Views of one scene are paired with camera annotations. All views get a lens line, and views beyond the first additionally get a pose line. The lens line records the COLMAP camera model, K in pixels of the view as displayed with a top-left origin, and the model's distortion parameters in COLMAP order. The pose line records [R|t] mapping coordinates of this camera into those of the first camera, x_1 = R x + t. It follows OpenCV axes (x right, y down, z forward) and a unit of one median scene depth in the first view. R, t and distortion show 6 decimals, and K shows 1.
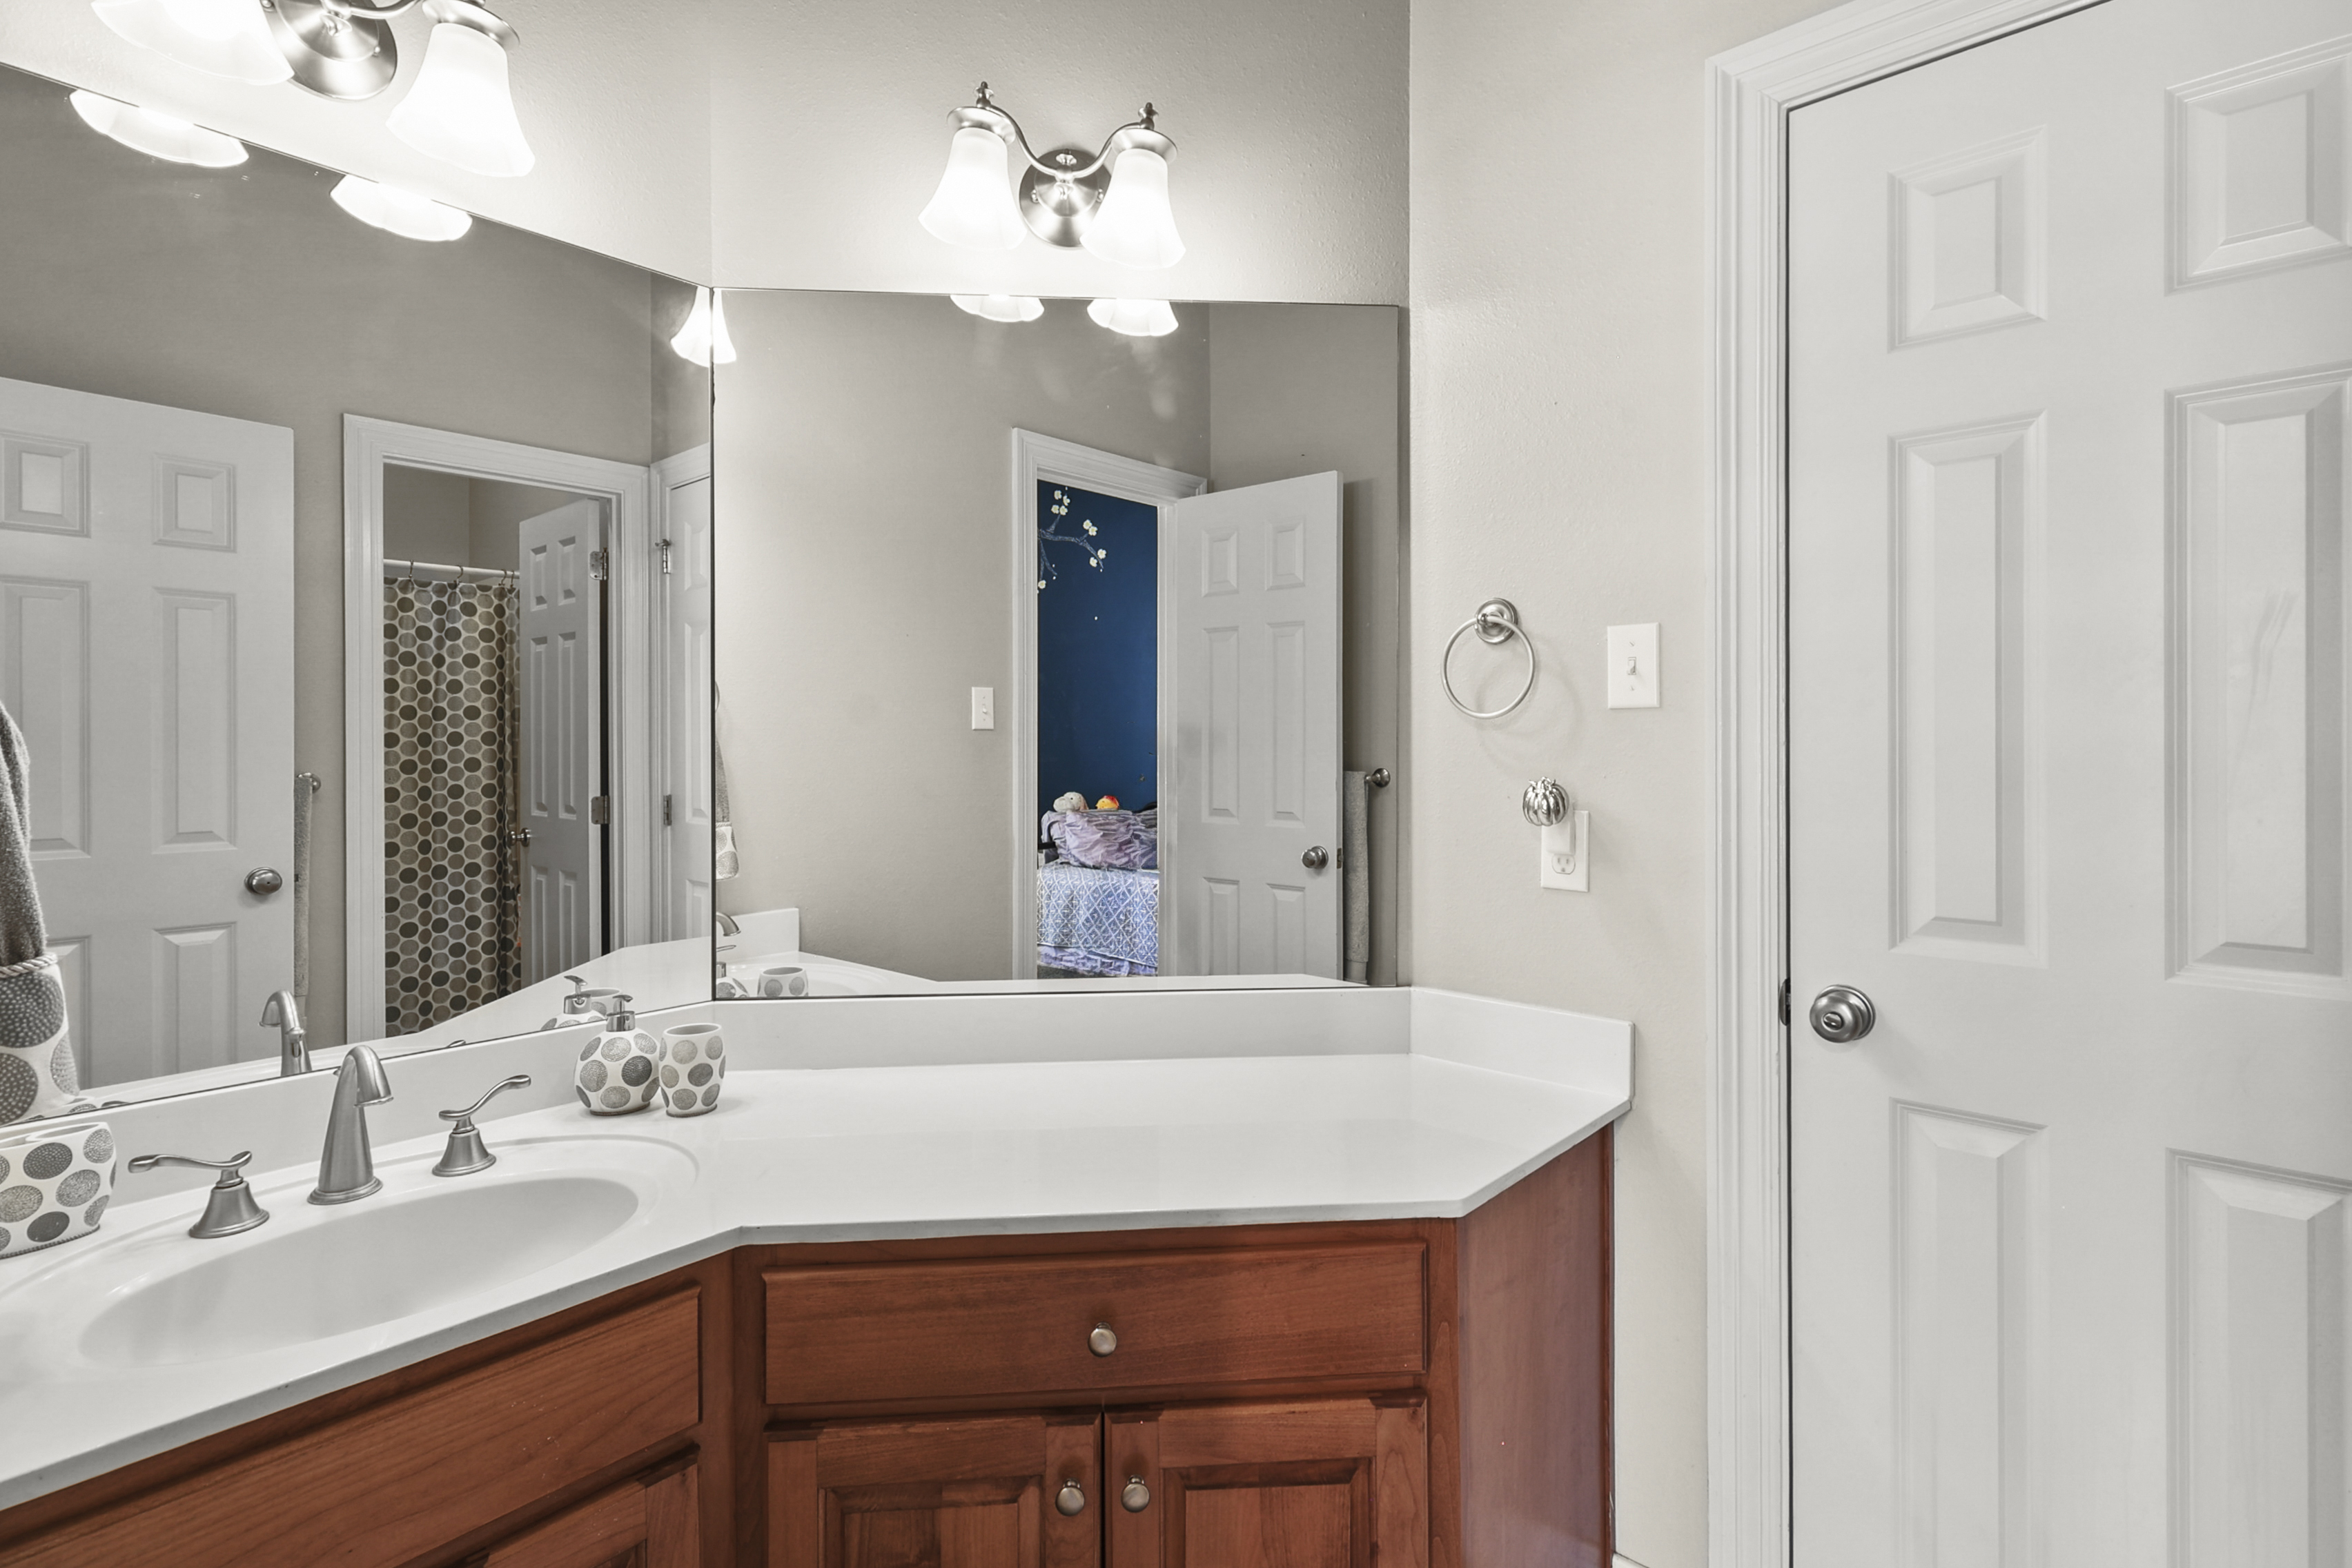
lens RADIAL K [[1105.9, 0, 1187.6], [0, 1105.9, 756.3], [0, 0, 1]] dist [0.016966, -0.007094]
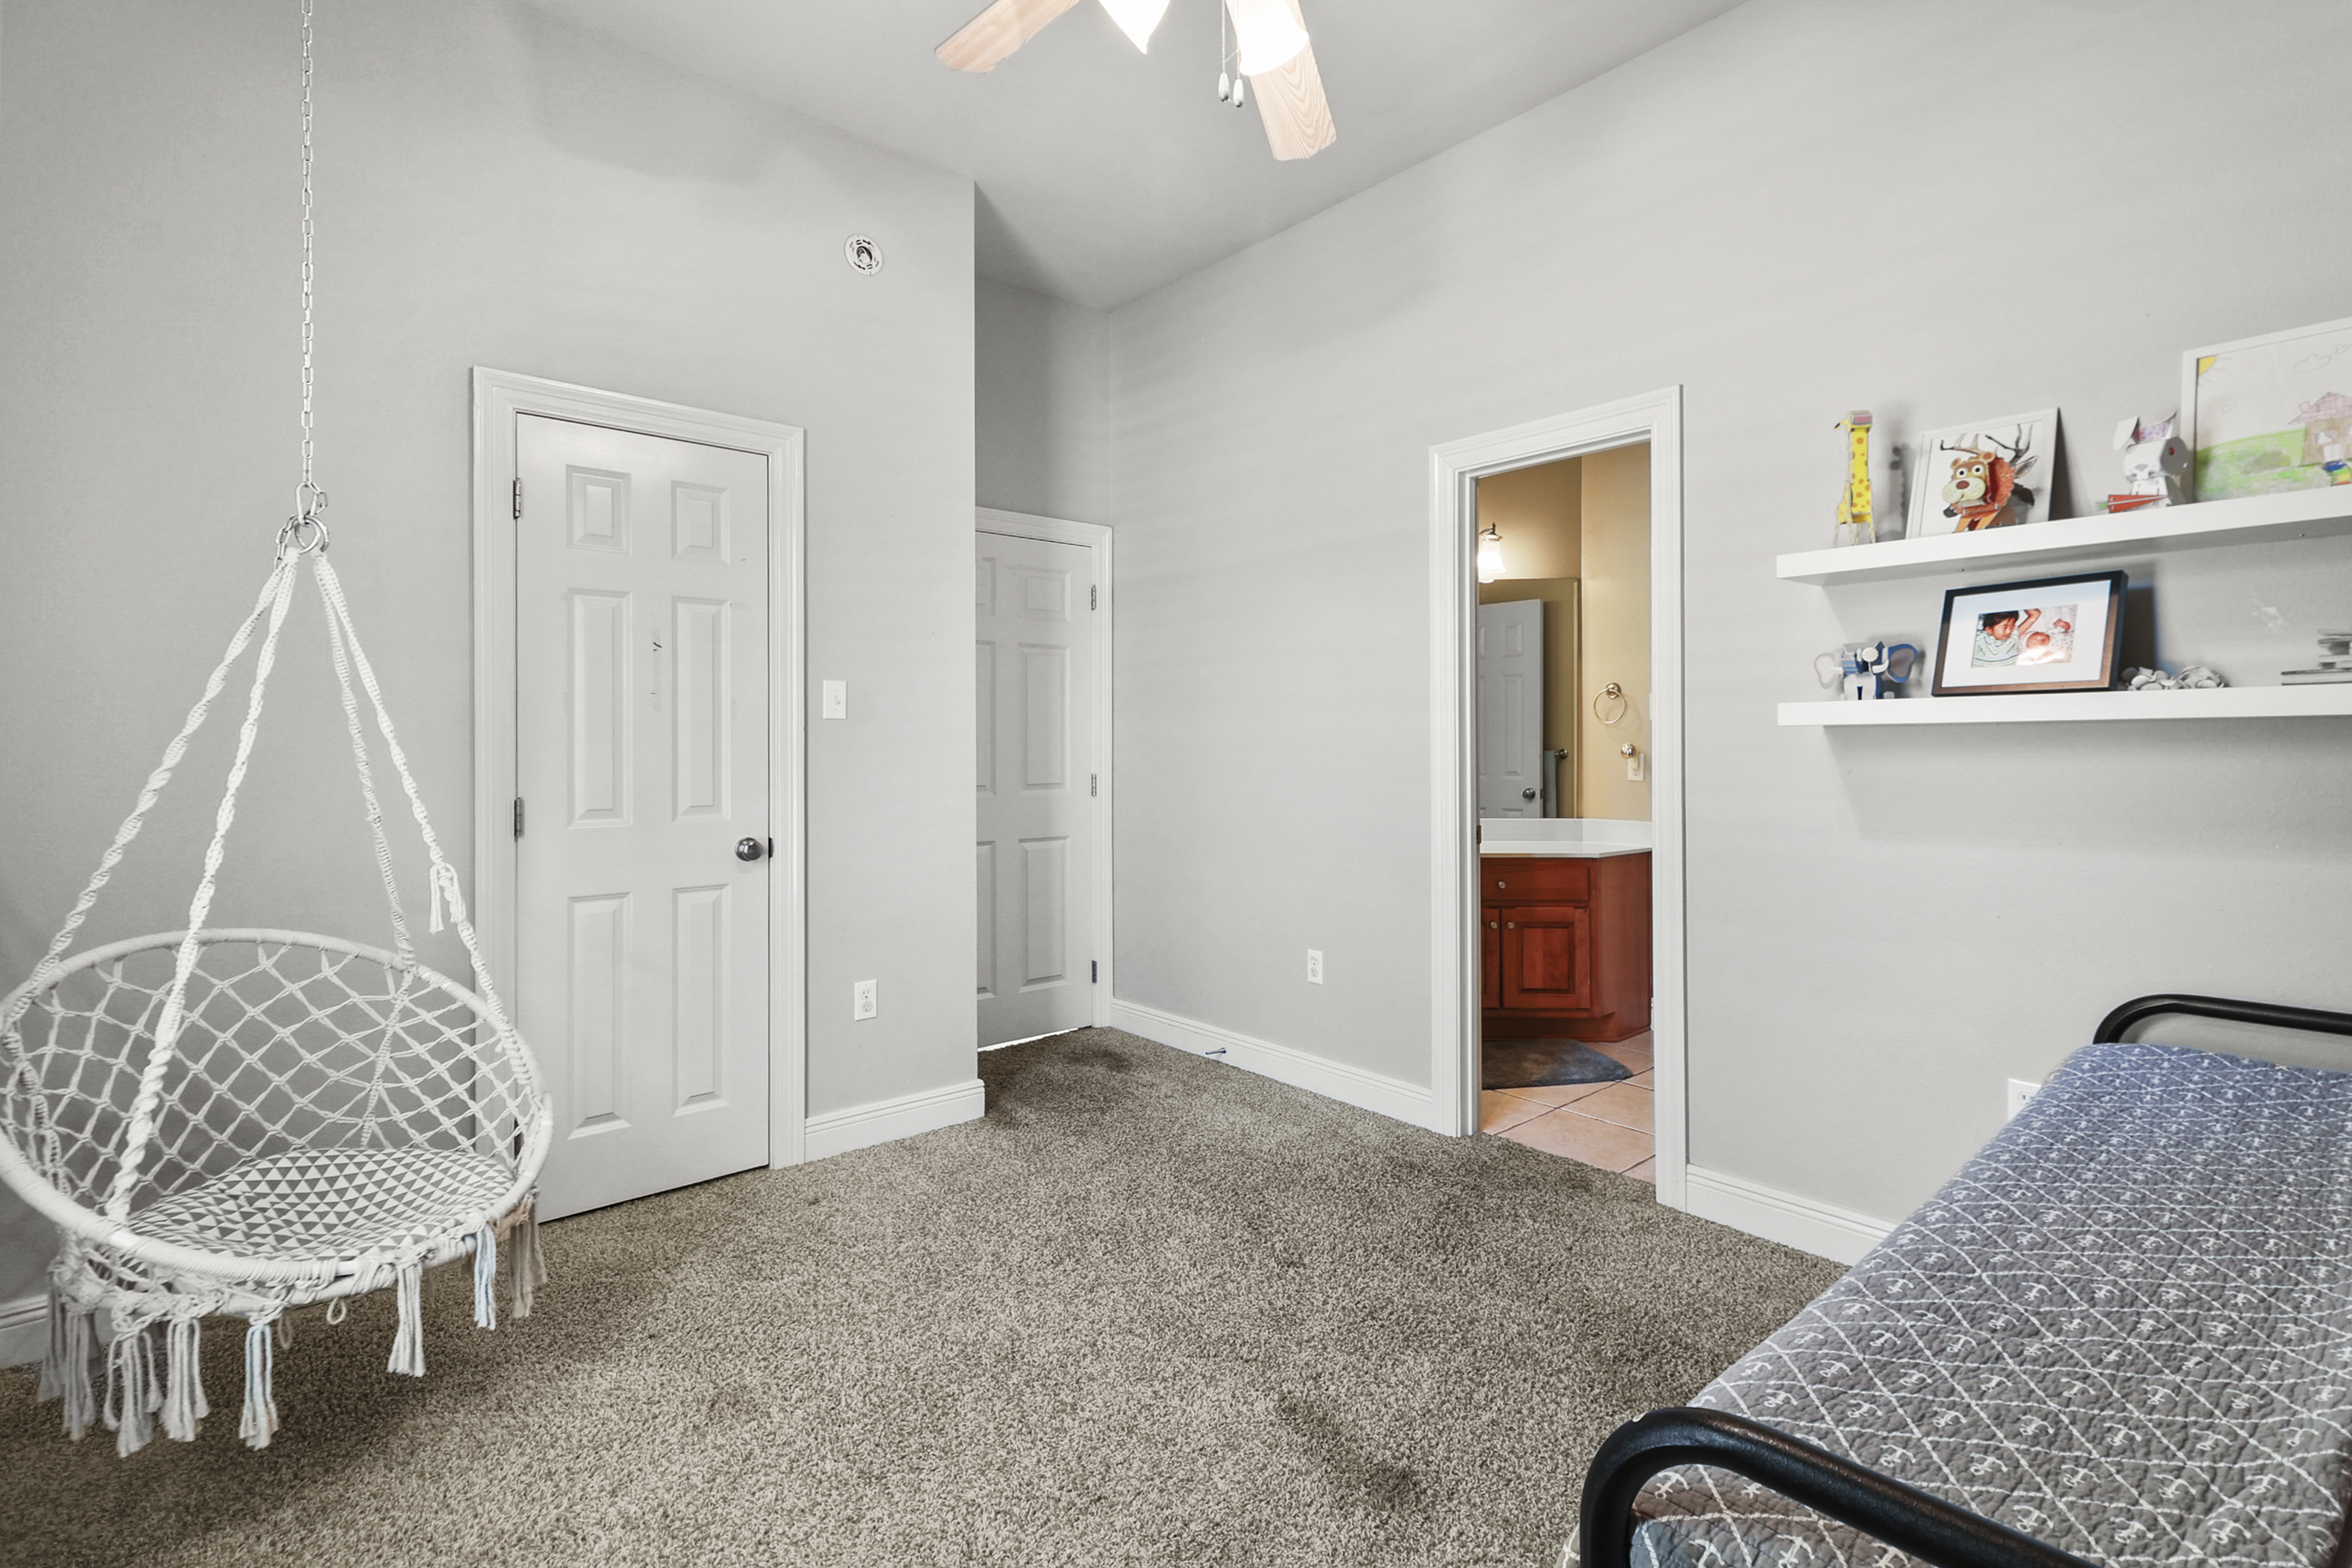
lens RADIAL K [[1105.9, 0, 1187.6], [0, 1105.9, 756.3], [0, 0, 1]] dist [0.016966, -0.007094]
pose [[0.991600, -0.001394, -0.129332, -0.476418], [0.000688, 0.999985, -0.005507, 0.069986], [0.129338, 0.005372, 0.991586, -2.136165]]
